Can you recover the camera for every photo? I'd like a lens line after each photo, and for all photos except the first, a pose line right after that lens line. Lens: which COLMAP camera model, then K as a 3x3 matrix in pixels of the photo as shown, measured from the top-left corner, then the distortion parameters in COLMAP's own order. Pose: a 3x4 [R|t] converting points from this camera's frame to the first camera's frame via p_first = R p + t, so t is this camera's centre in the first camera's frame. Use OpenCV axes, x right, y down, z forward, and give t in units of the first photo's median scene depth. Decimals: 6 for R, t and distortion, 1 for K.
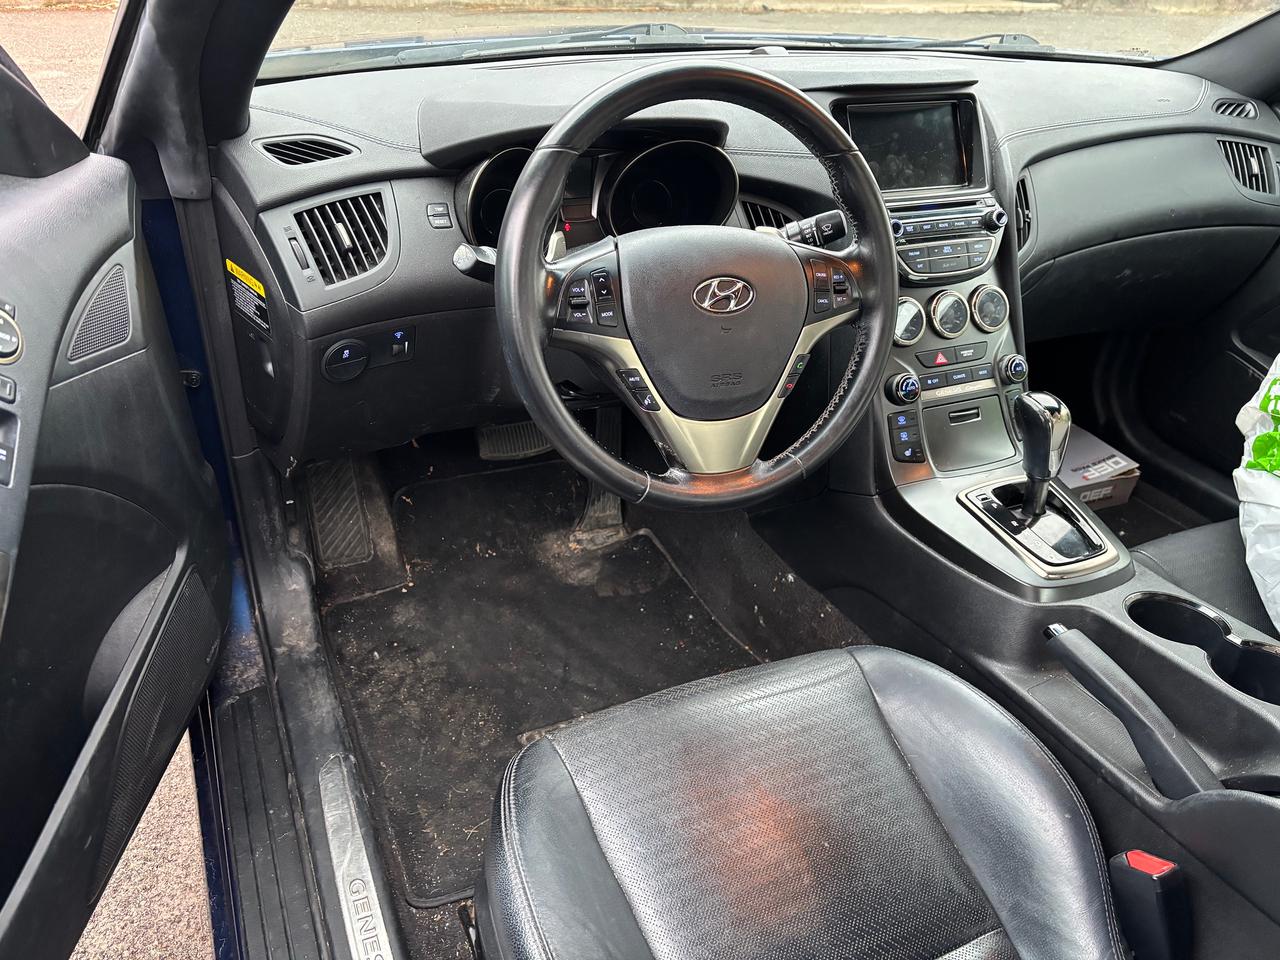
lens RADIAL K [[953.6, 0, 627.5], [0, 953.6, 484.3], [0, 0, 1]] dist [0.060947, -0.062492]
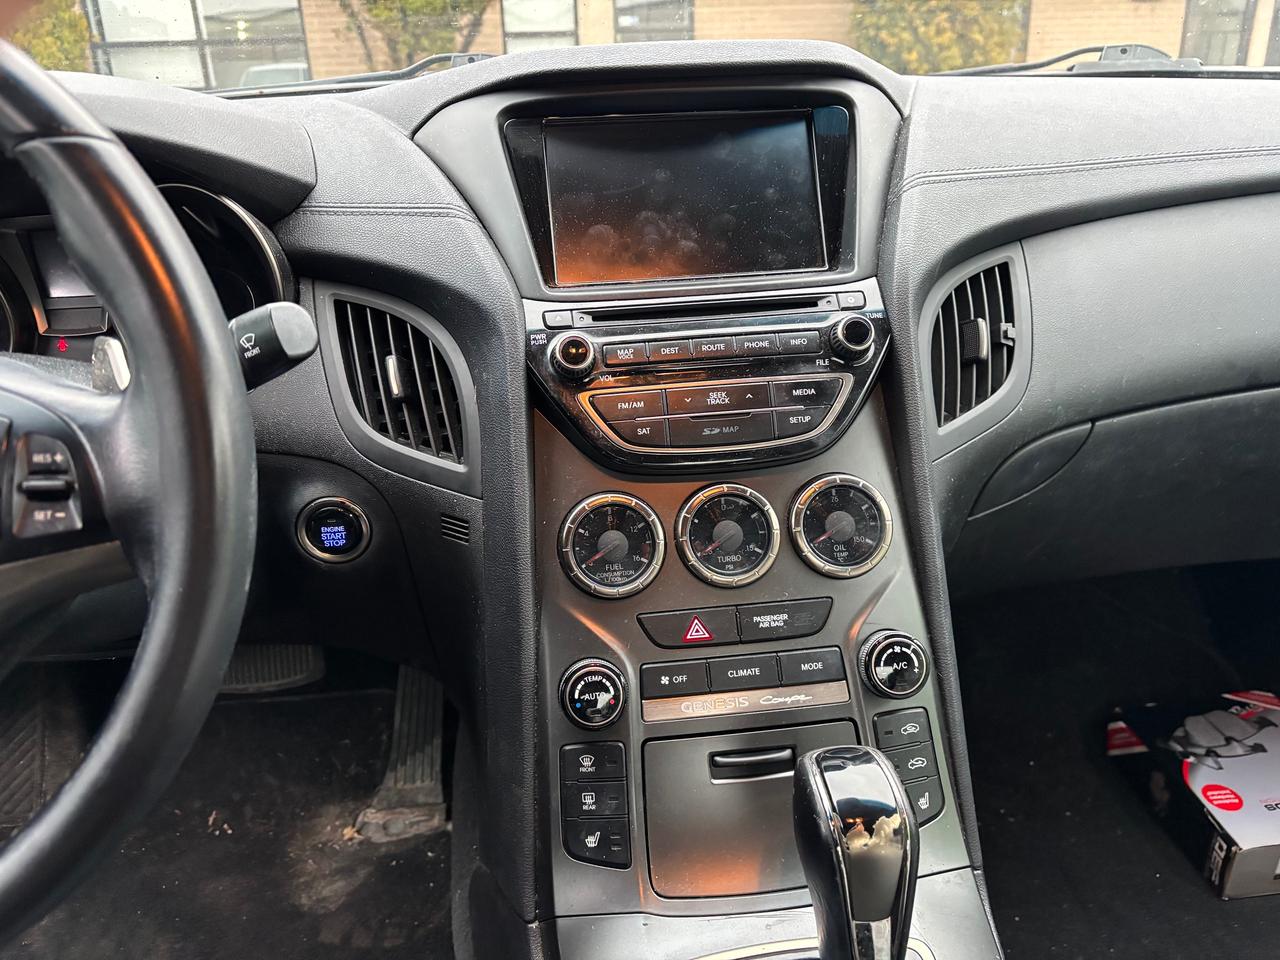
lens RADIAL K [[953.6, 0, 627.5], [0, 953.6, 484.3], [0, 0, 1]] dist [0.060947, -0.062492]
pose [[0.948127, 0.045756, -0.314583, 0.365338], [-0.092027, 0.986721, -0.133842, -0.114097], [0.304281, 0.155849, 0.939747, 0.468317]]
